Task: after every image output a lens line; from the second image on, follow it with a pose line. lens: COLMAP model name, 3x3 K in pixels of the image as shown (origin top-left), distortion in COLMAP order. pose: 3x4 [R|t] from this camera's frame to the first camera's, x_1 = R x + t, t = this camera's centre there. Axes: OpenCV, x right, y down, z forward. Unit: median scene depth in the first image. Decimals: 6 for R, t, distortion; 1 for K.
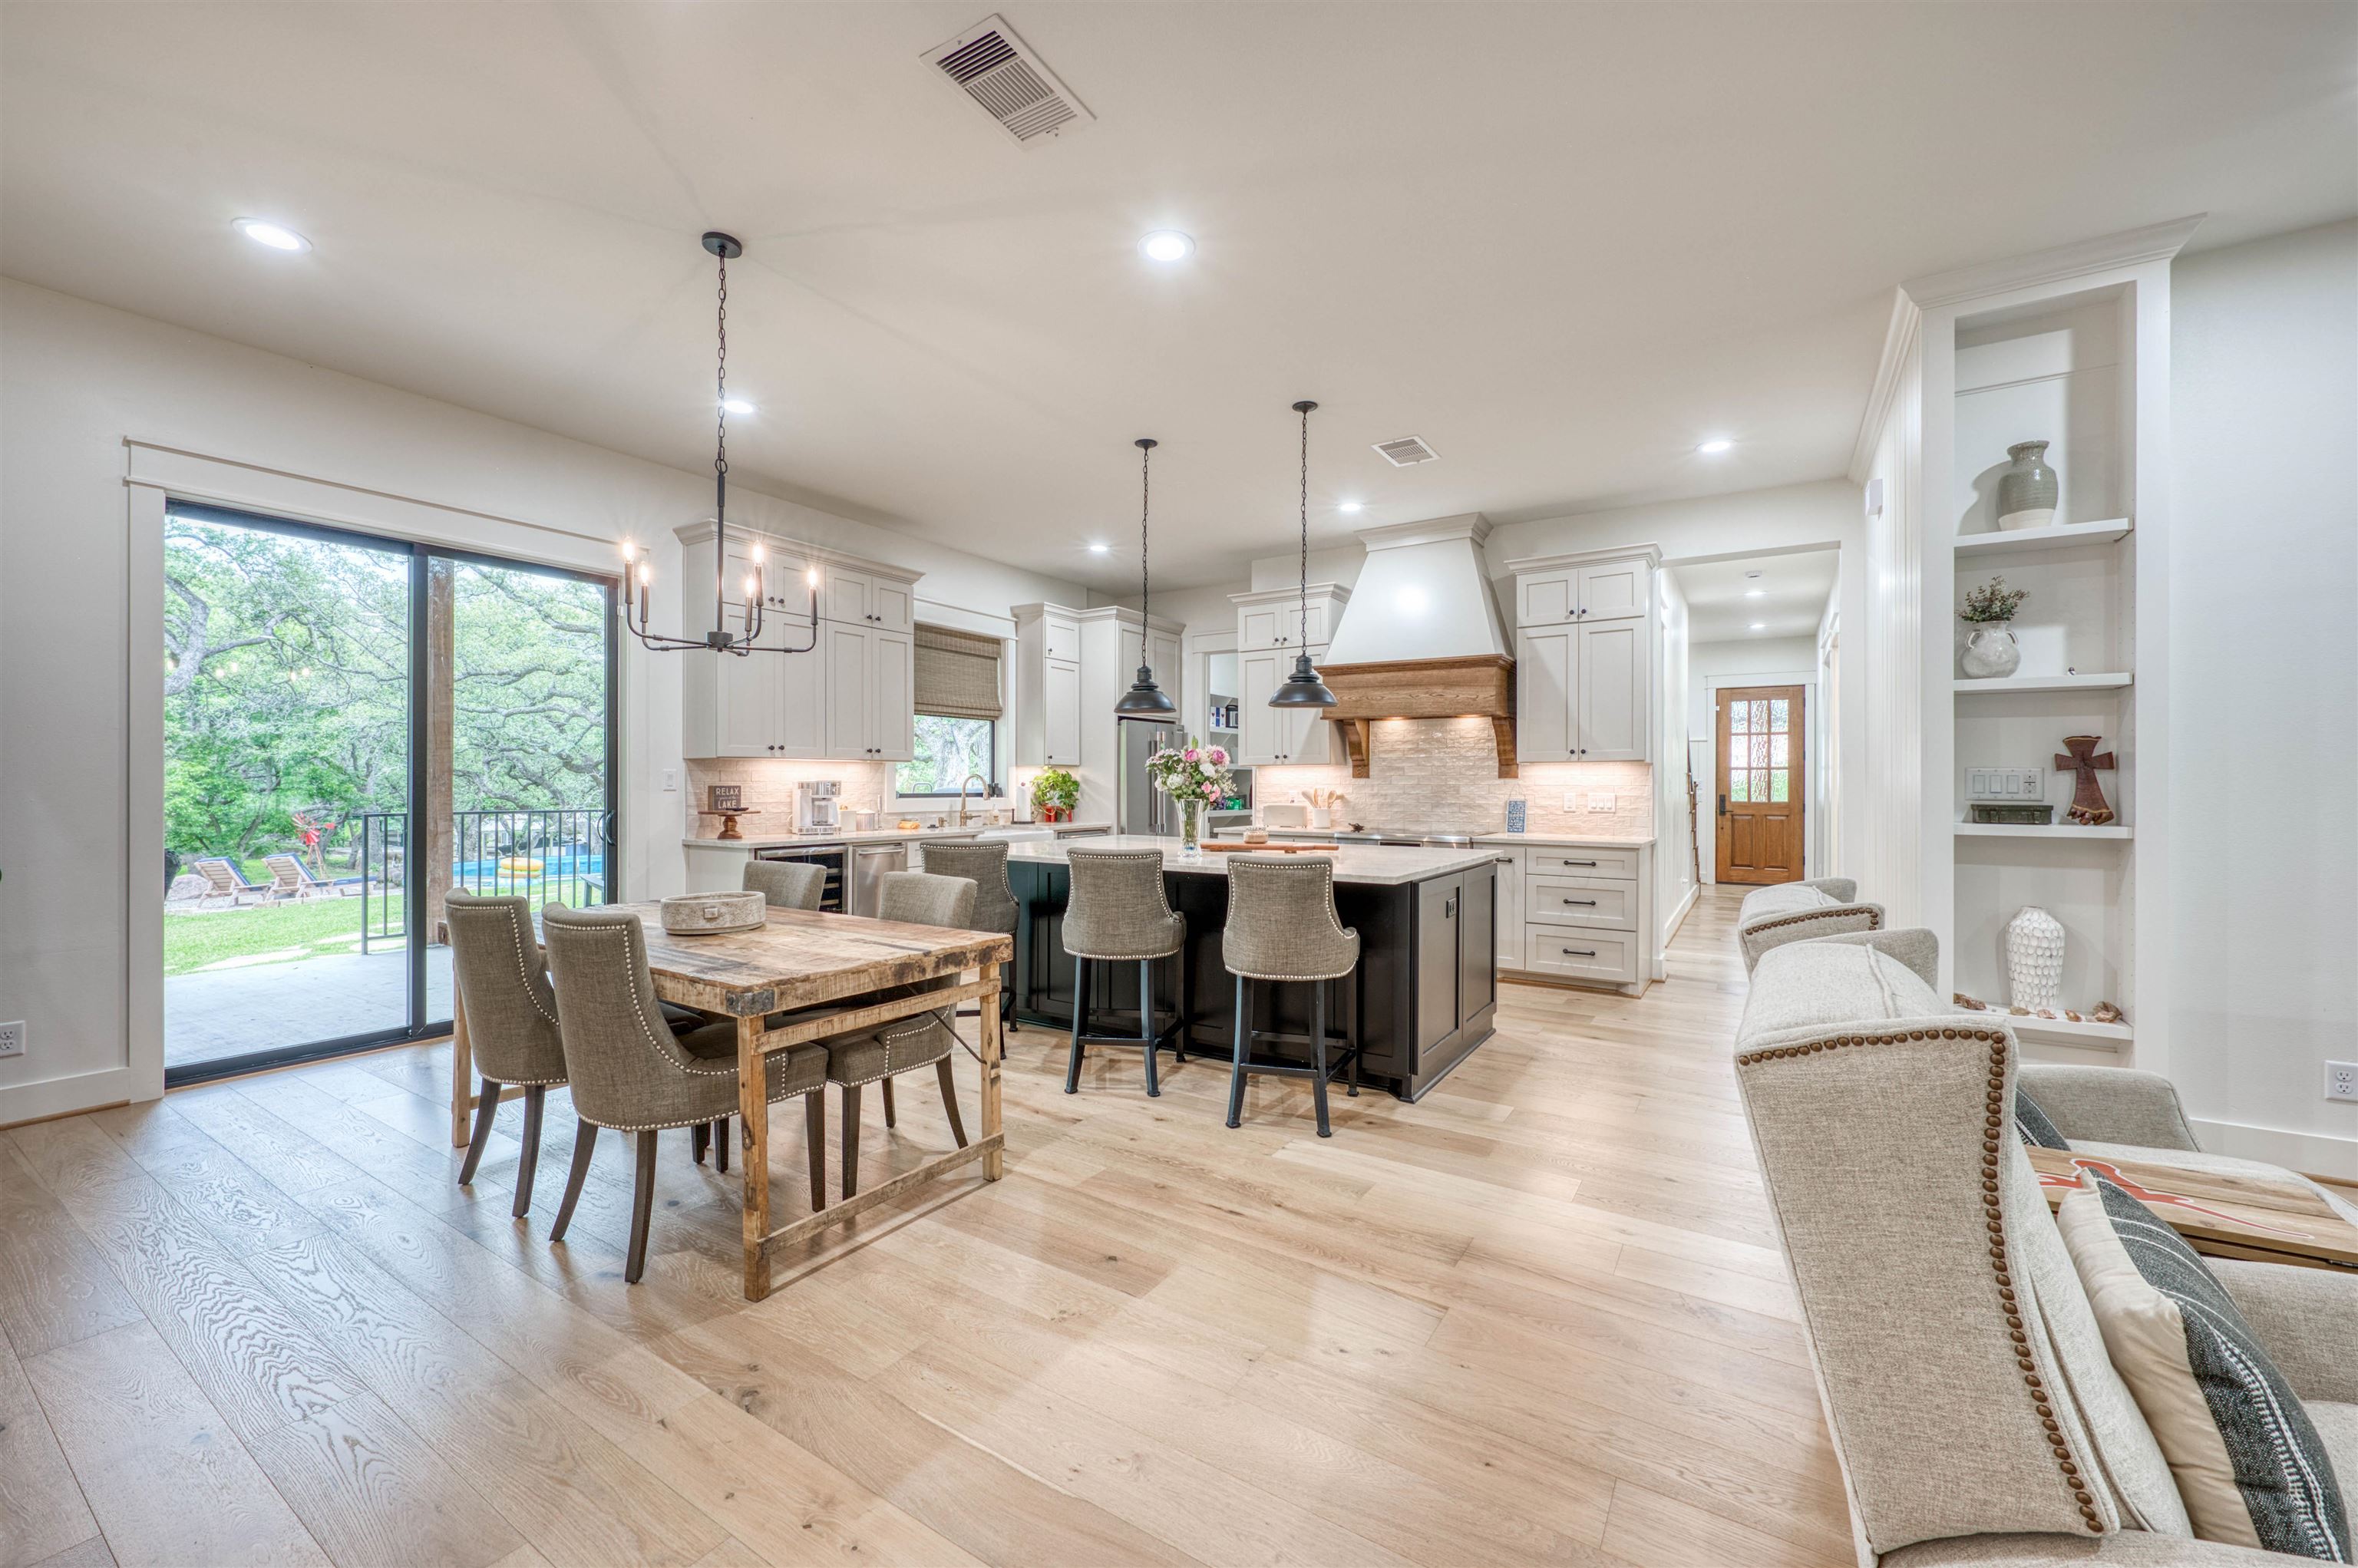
lens RADIAL K [[926.4, 0, 1171.7], [0, 926.4, 785.2], [0, 0, 1]] dist [-0.002503, 0.000807]
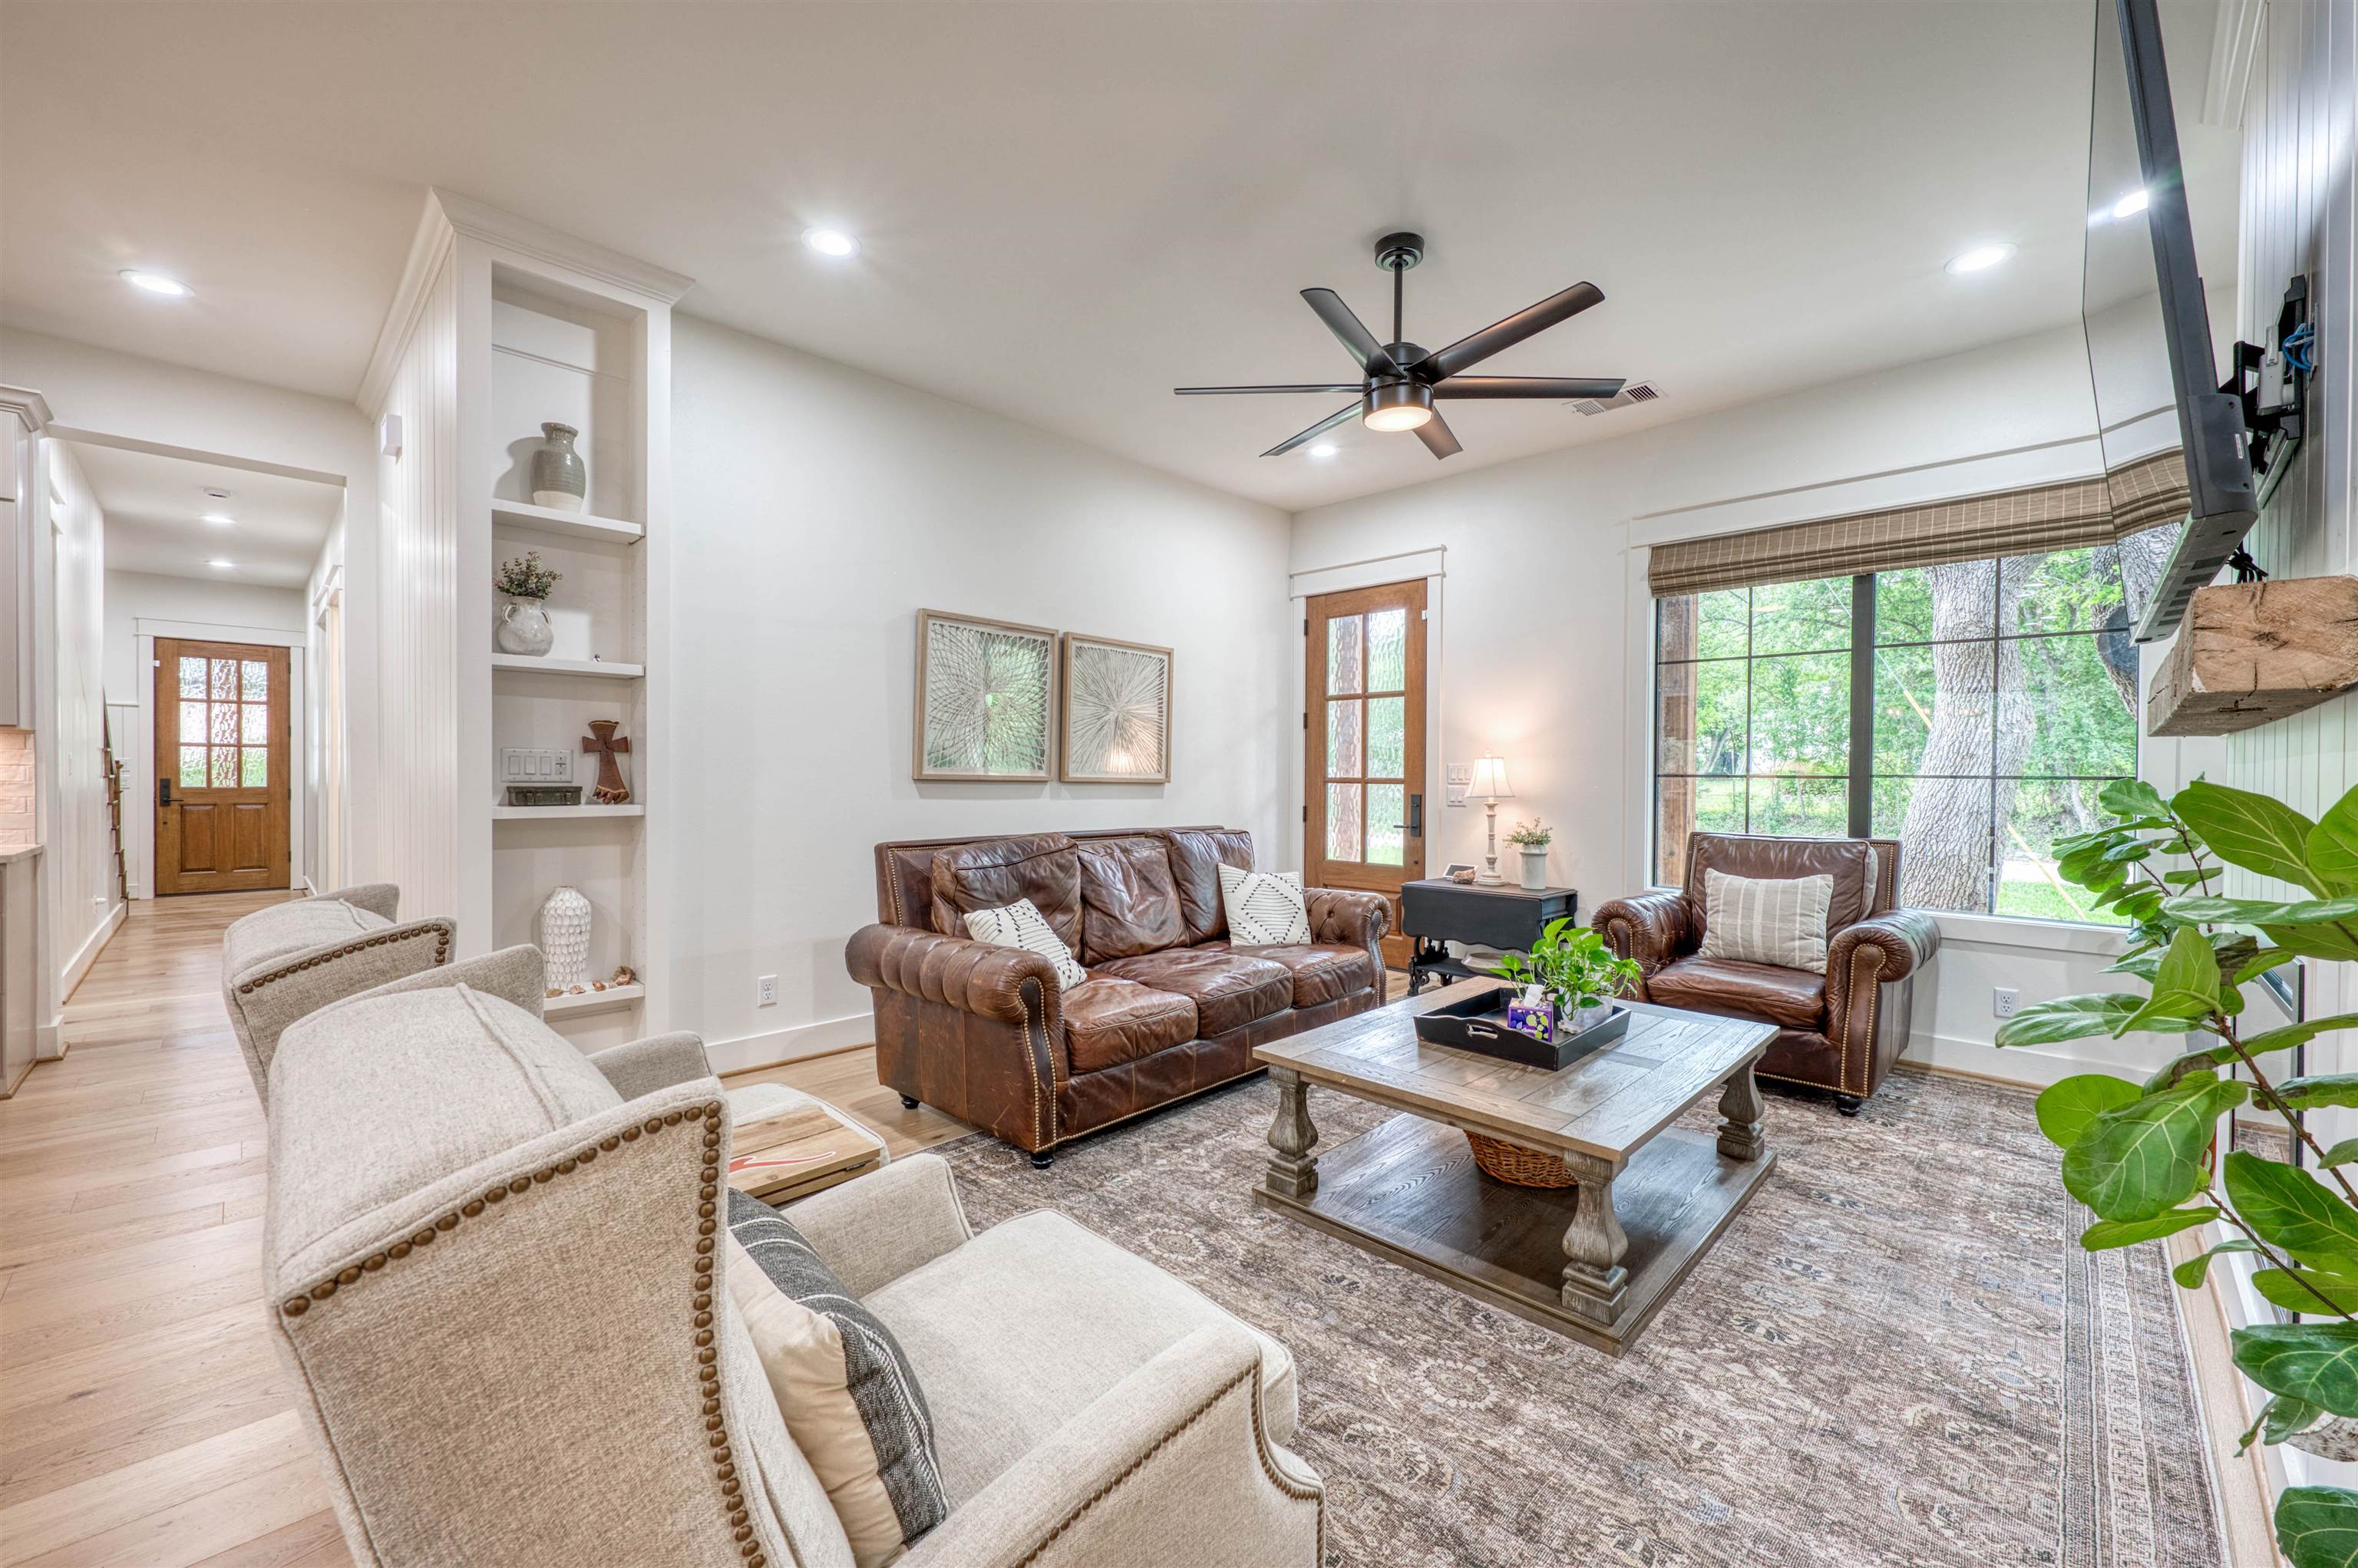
lens RADIAL K [[926.4, 0, 1177.7], [0, 926.4, 780.1], [0, 0, 1]] dist [-0.002503, 0.000807]
pose [[0.199936, -0.008942, 0.979768, 0.073173], [-0.003857, 0.999943, 0.009914, 0.002108], [-0.979801, -0.005761, 0.199890, 0.140429]]
